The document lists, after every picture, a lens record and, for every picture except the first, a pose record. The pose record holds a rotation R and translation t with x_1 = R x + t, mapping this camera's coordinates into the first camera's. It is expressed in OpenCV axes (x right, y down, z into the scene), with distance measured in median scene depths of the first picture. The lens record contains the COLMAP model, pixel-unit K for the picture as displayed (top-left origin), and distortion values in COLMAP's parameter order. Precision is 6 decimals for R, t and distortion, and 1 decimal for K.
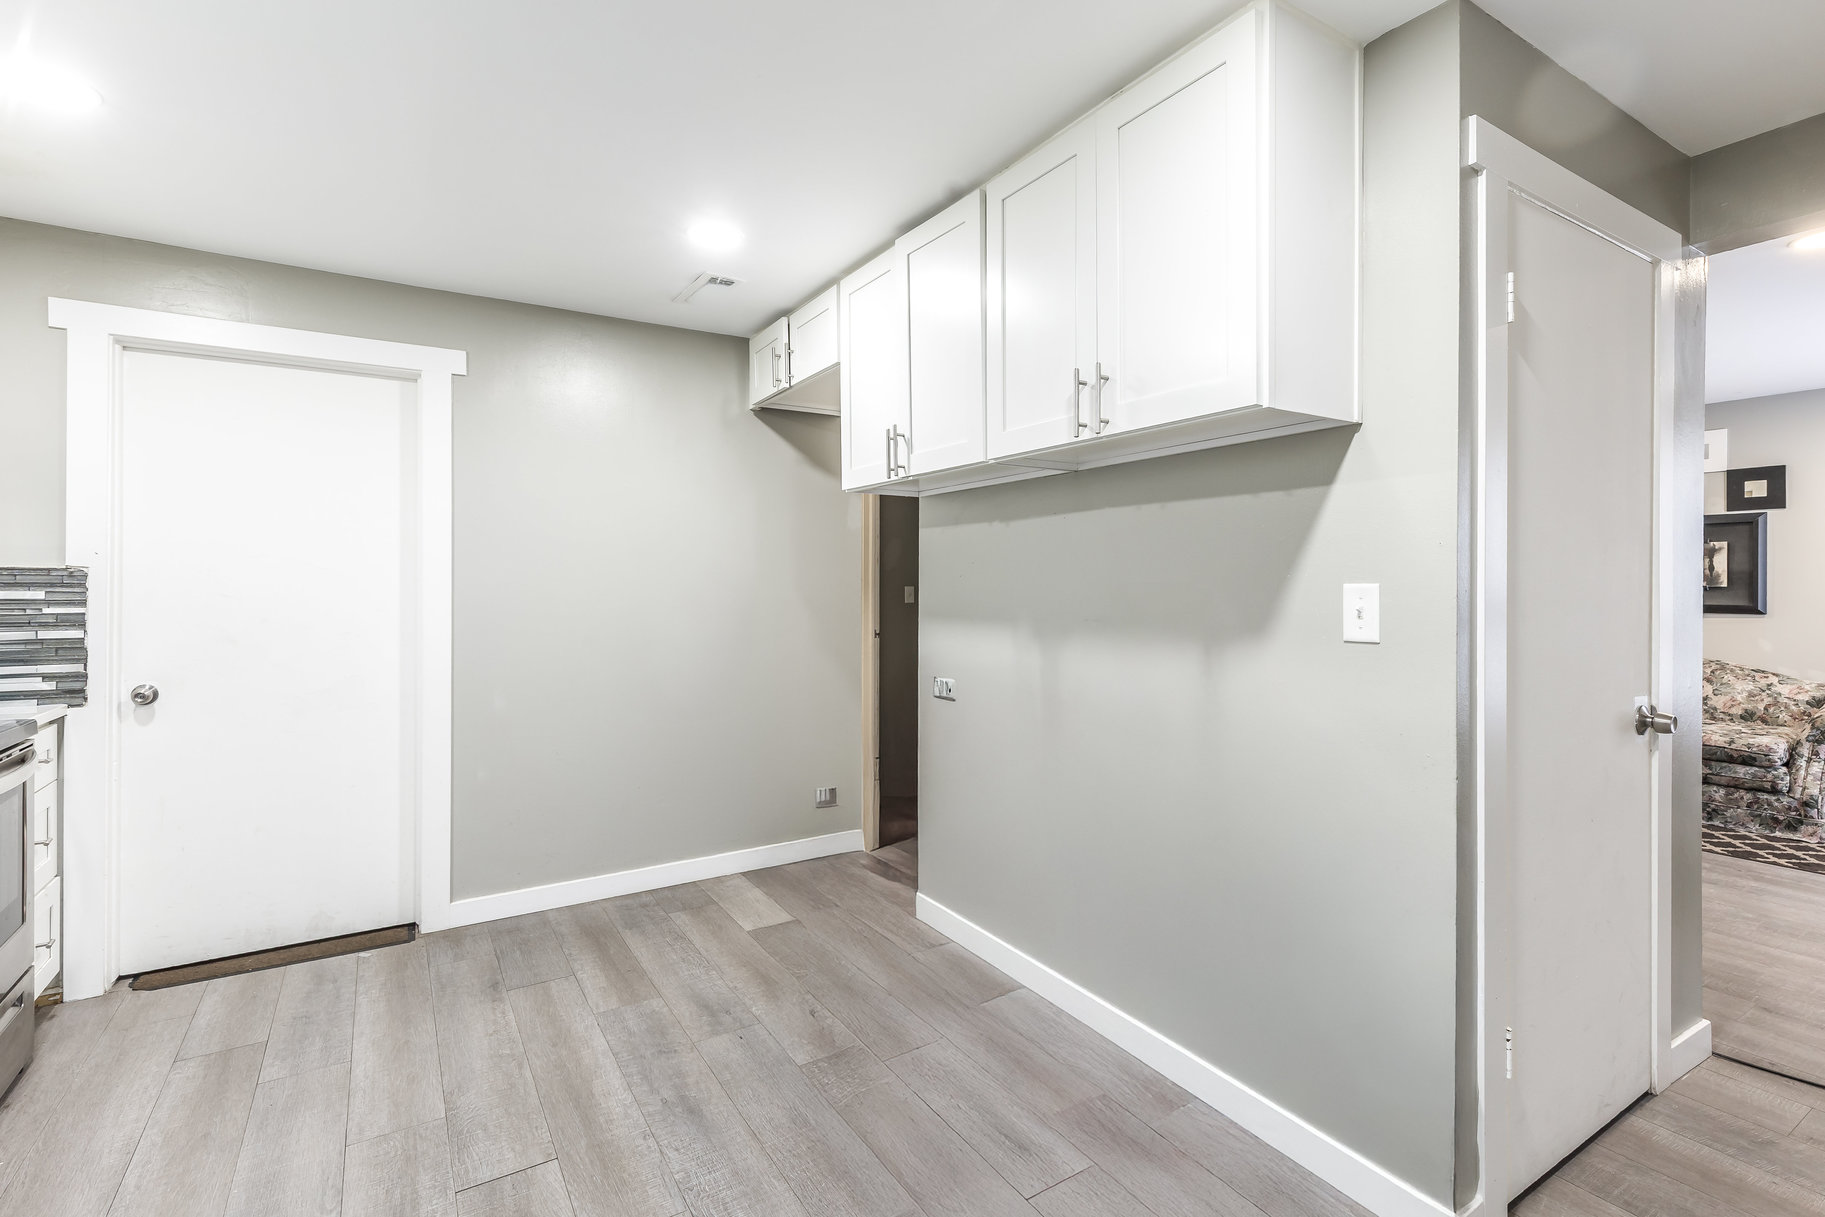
lens RADIAL K [[851.1, 0, 916.9], [0, 851.1, 583.0], [0, 0, 1]] dist [0.012825, -0.000377]
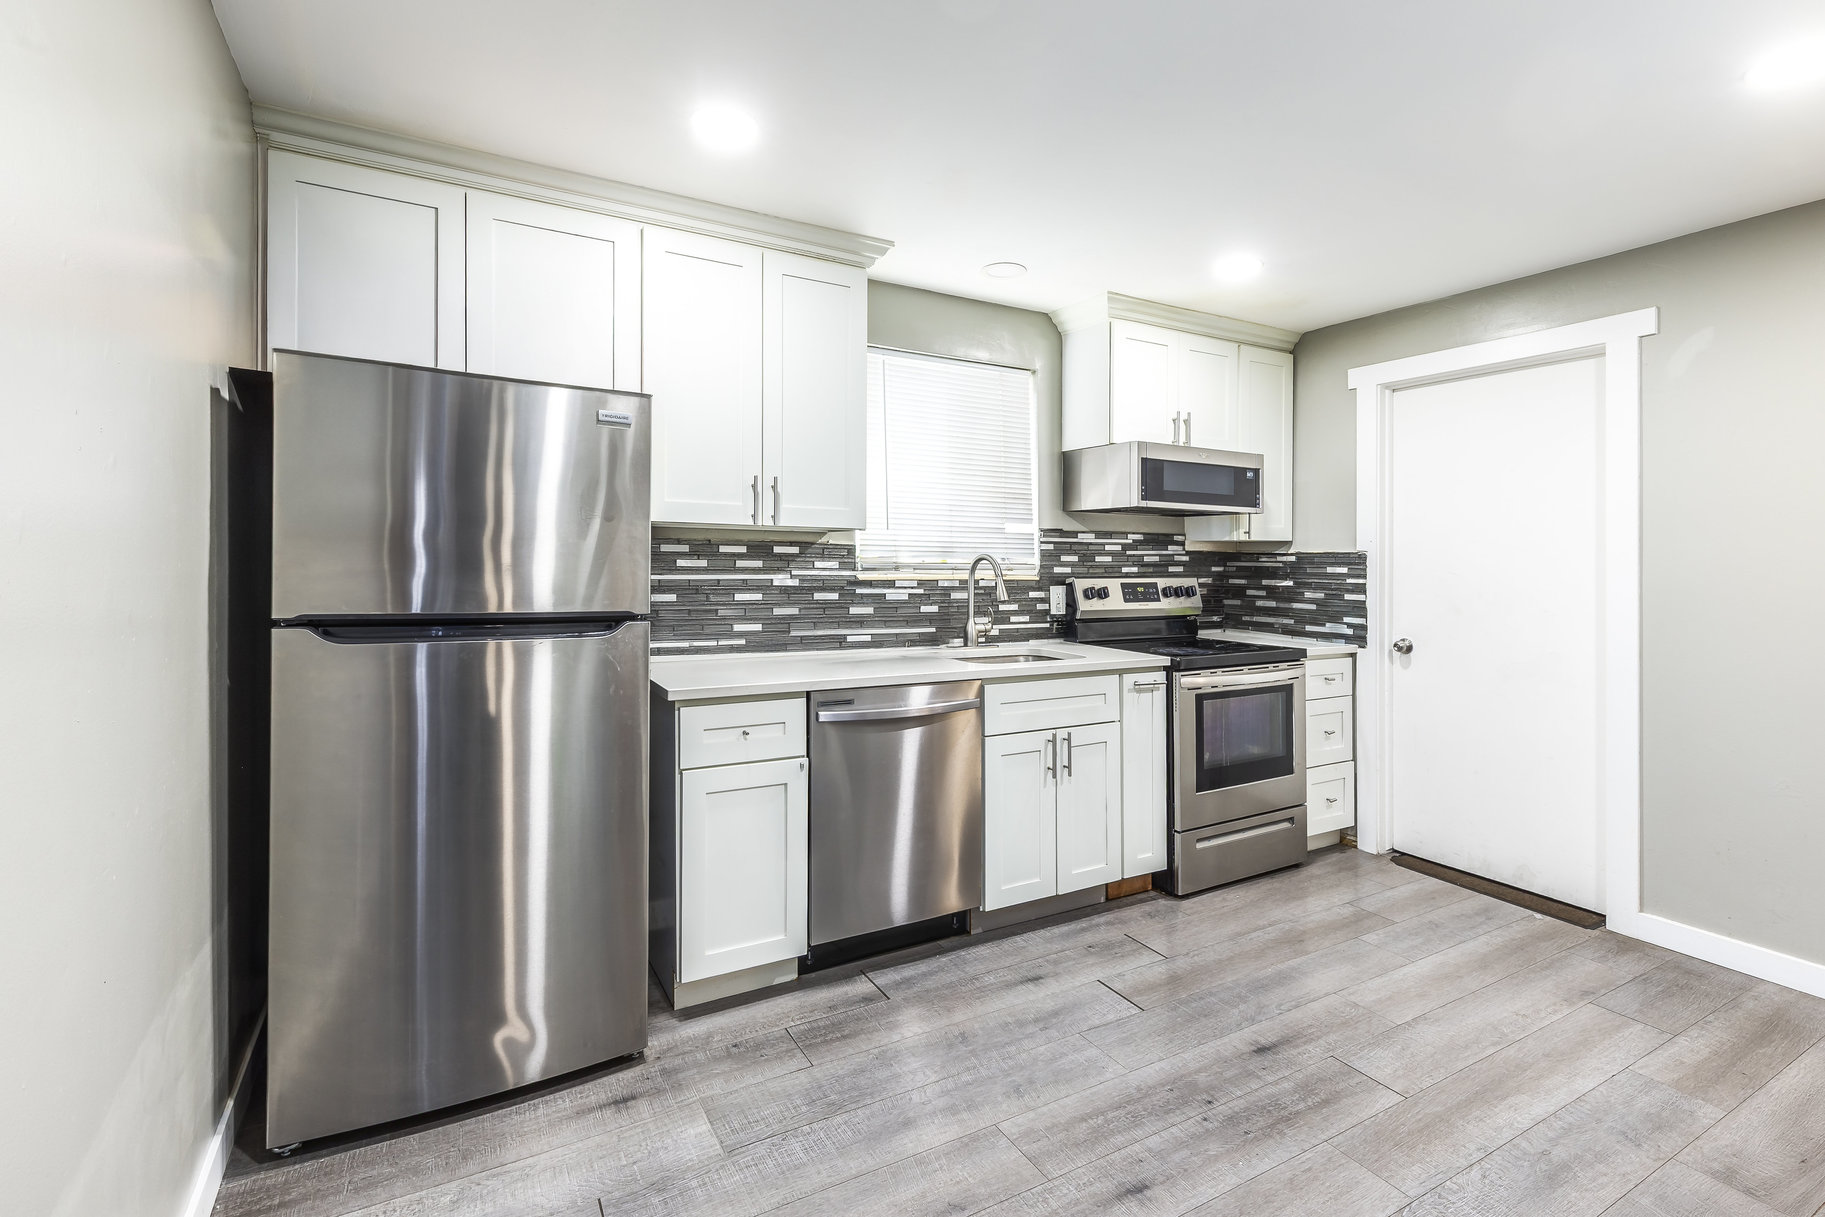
lens RADIAL K [[851.1, 0, 916.9], [0, 851.1, 583.0], [0, 0, 1]] dist [0.012825, -0.000377]
pose [[-0.039439, 0.028576, -0.998813, 0.481168], [-0.008401, 0.999546, 0.028929, -0.000641], [0.999187, 0.009532, -0.039181, 0.307193]]
